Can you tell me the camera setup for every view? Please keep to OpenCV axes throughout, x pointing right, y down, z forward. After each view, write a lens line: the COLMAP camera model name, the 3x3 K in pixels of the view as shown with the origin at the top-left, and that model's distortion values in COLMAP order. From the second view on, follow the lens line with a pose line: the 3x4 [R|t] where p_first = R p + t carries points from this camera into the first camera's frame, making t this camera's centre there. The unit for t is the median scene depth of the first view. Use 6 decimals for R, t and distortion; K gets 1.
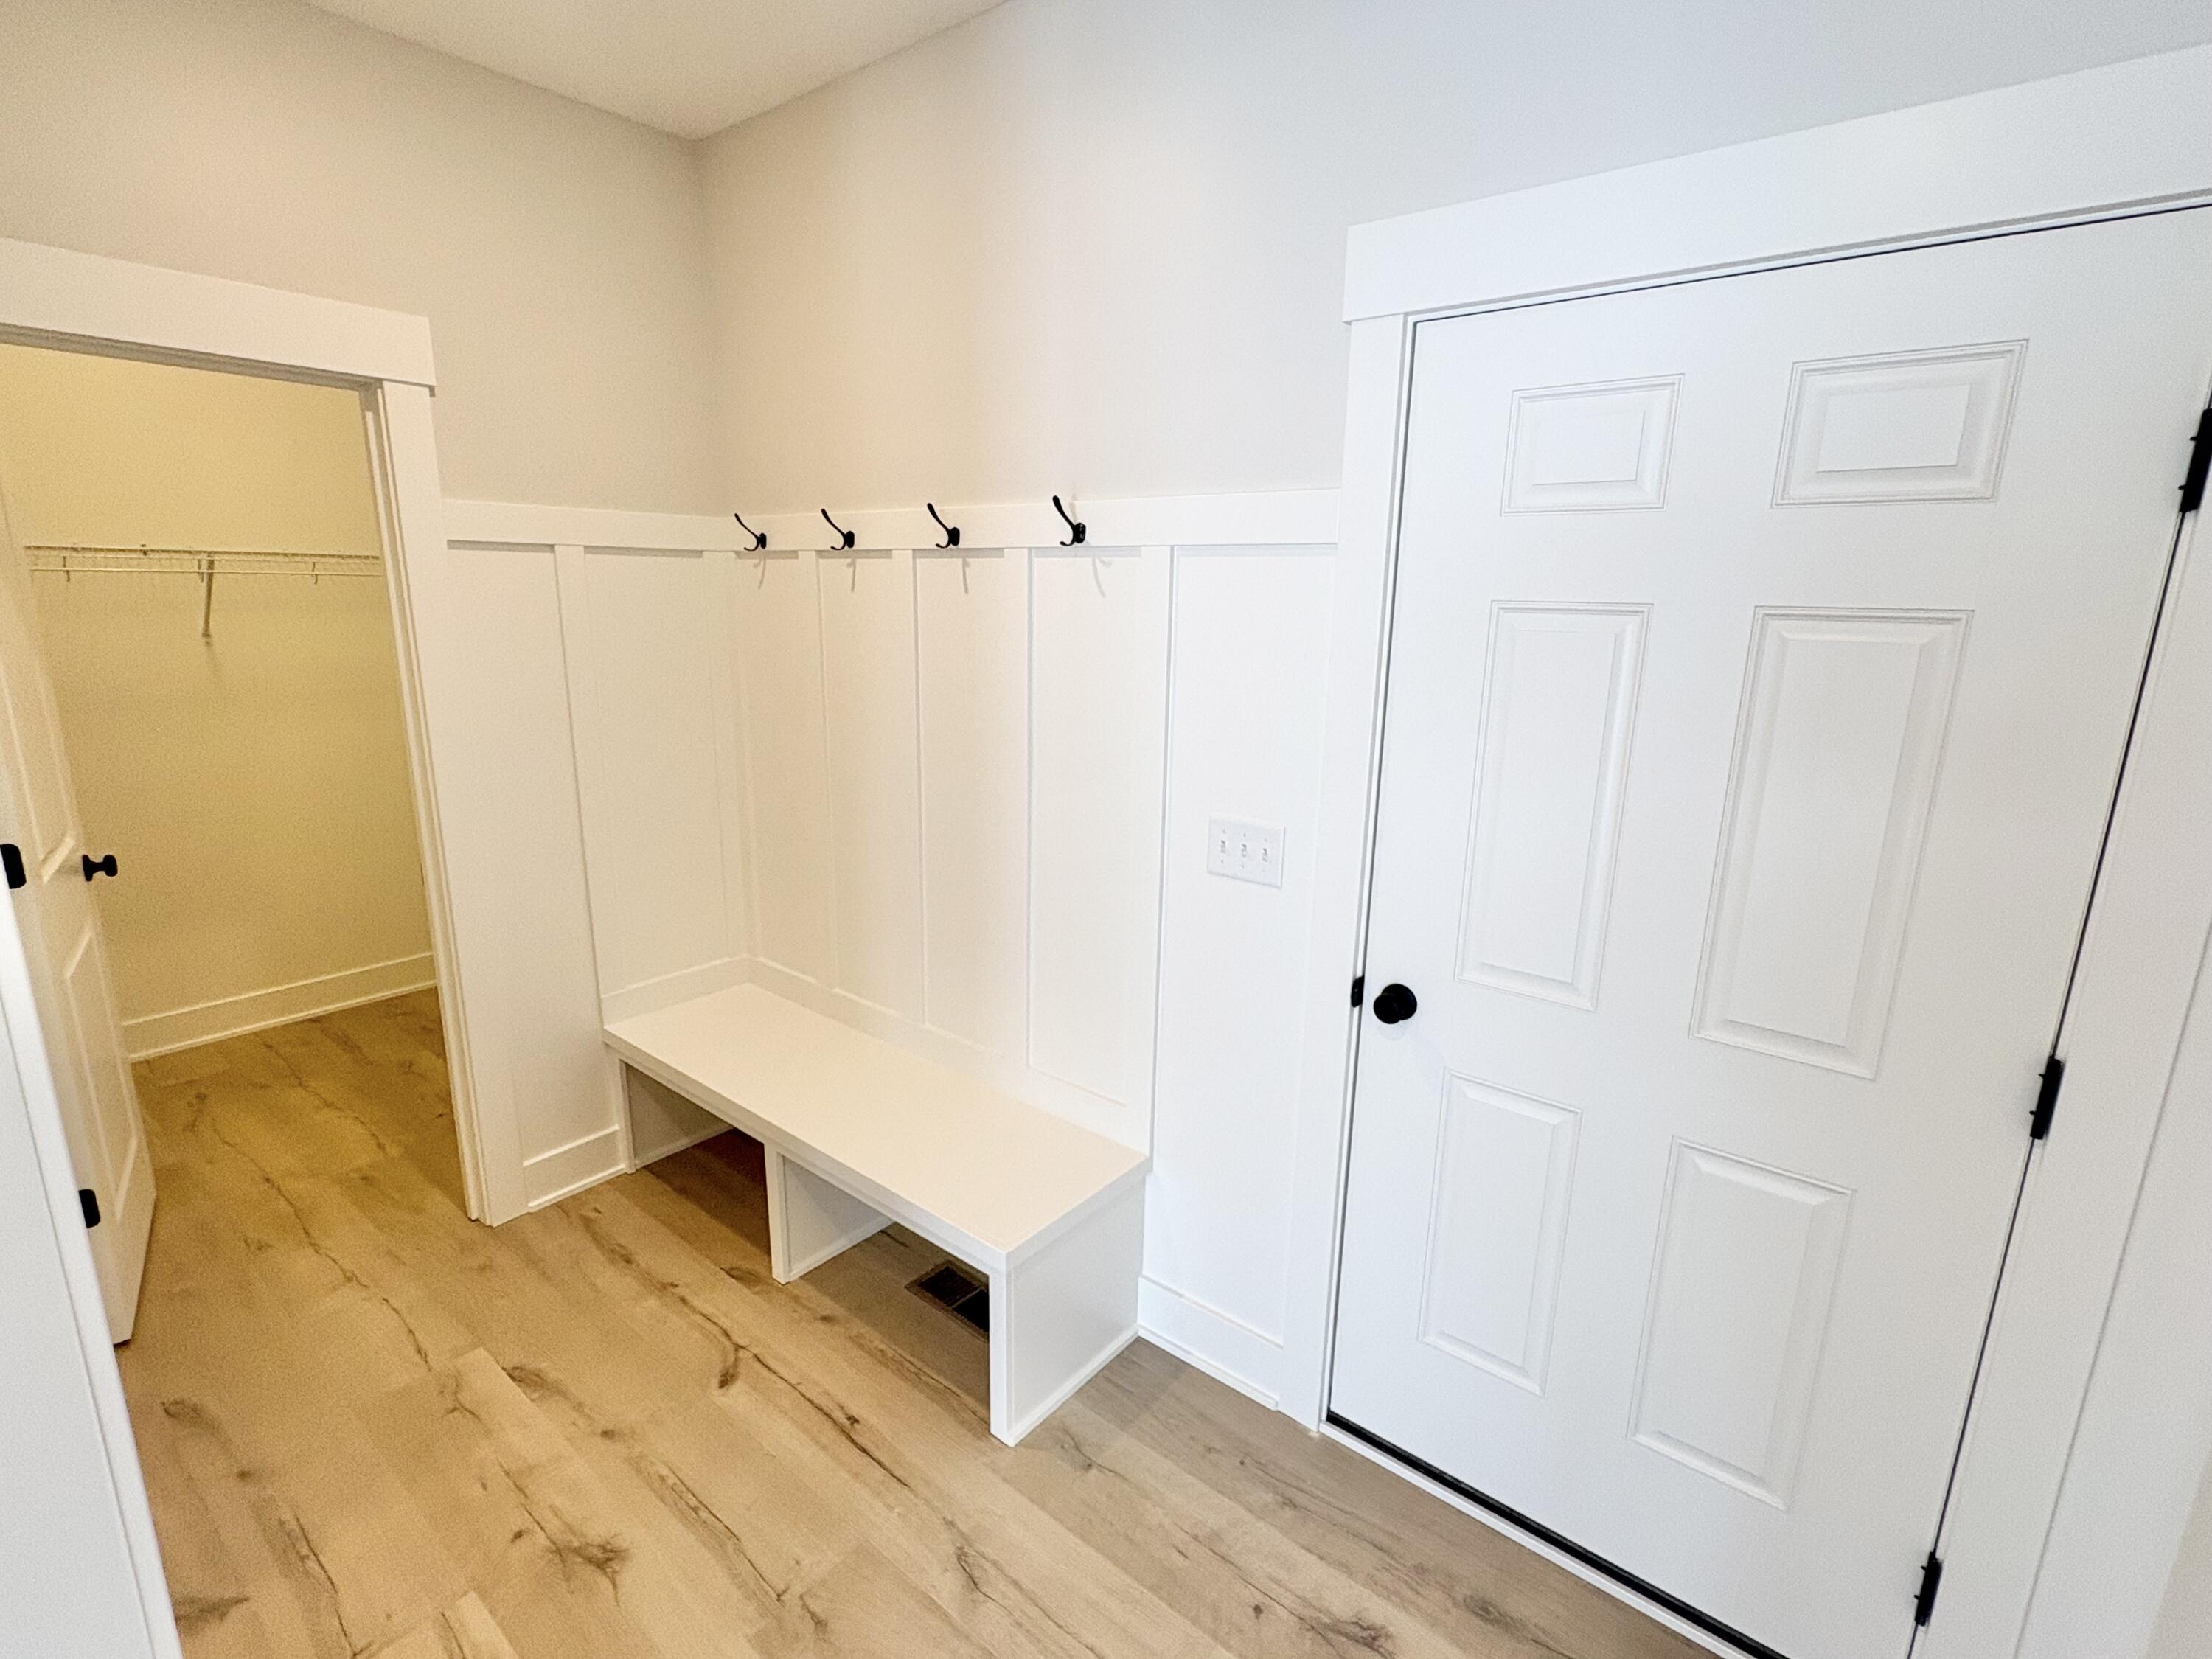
lens RADIAL K [[1044.4, 0, 1106.0], [0, 1044.4, 829.5], [0, 0, 1]] dist [0.000490, -0.000056]
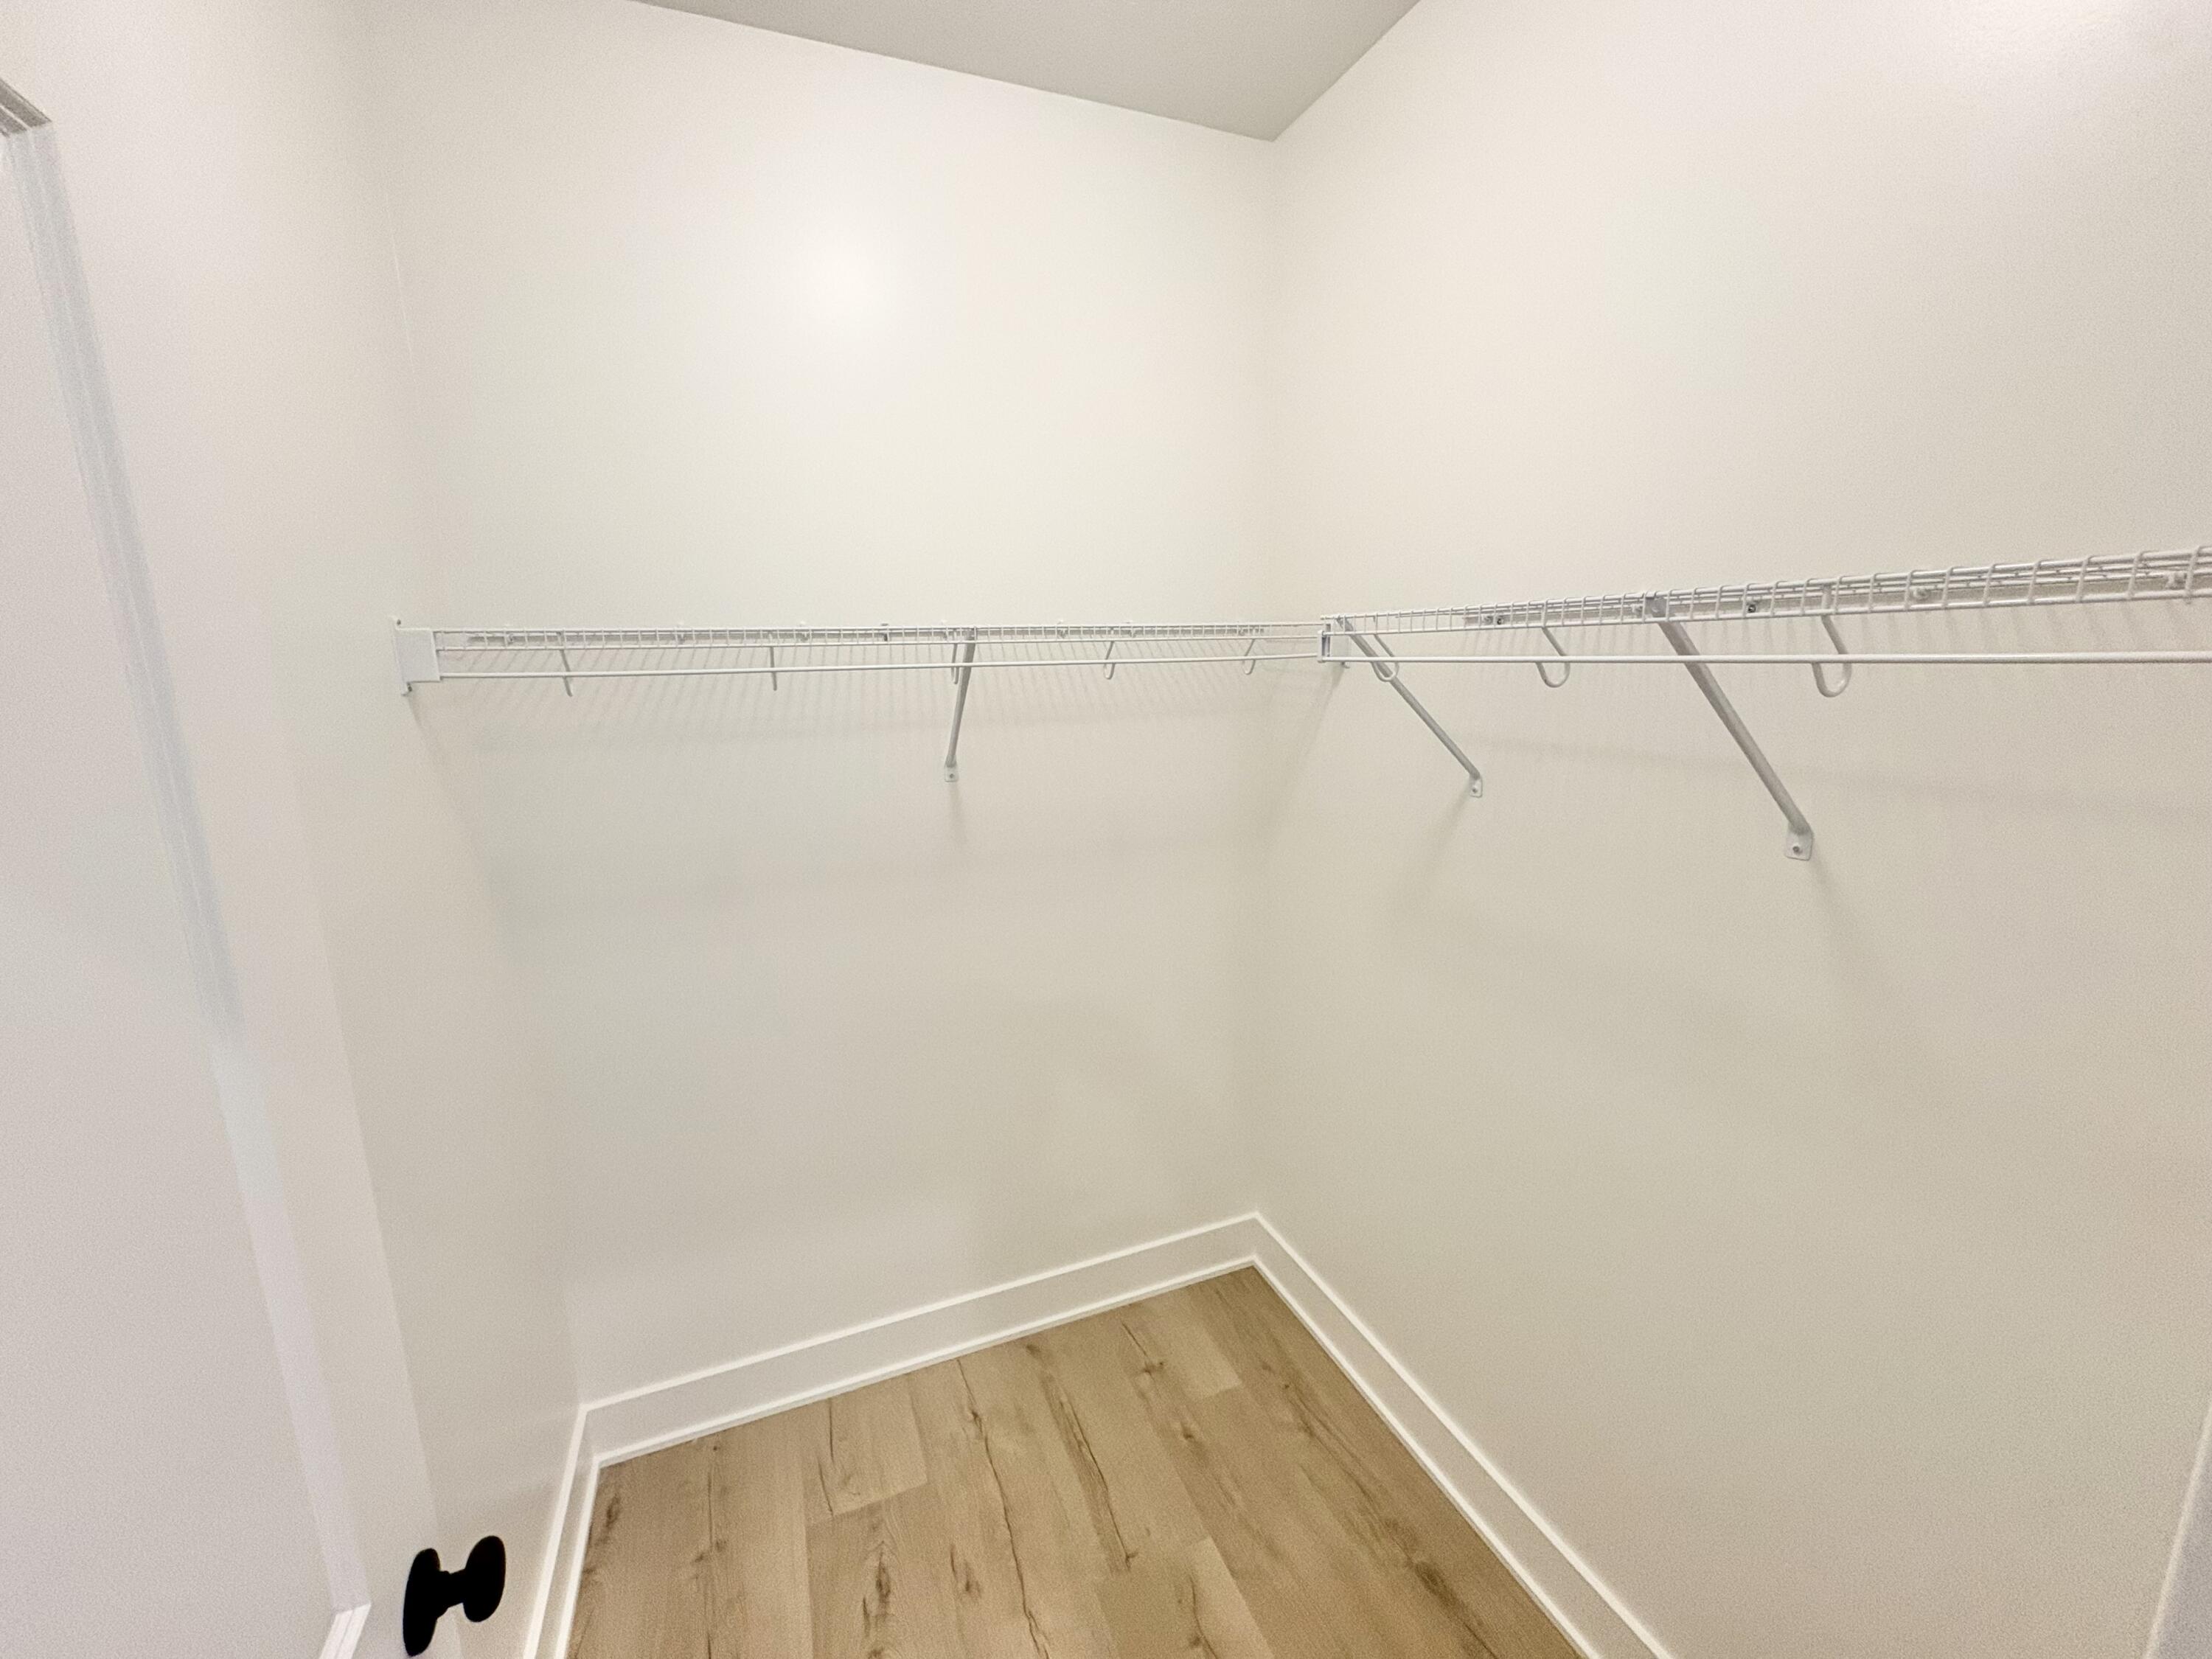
lens RADIAL K [[872.5, 0, 1106.0], [0, 872.5, 829.5], [0, 0, 1]] dist [0.000594, 0.000165]
pose [[0.874137, 0.062551, -0.481635, -0.548466], [-0.077071, 0.996971, -0.010400, -0.155712], [0.479526, 0.046211, 0.876310, 0.613444]]
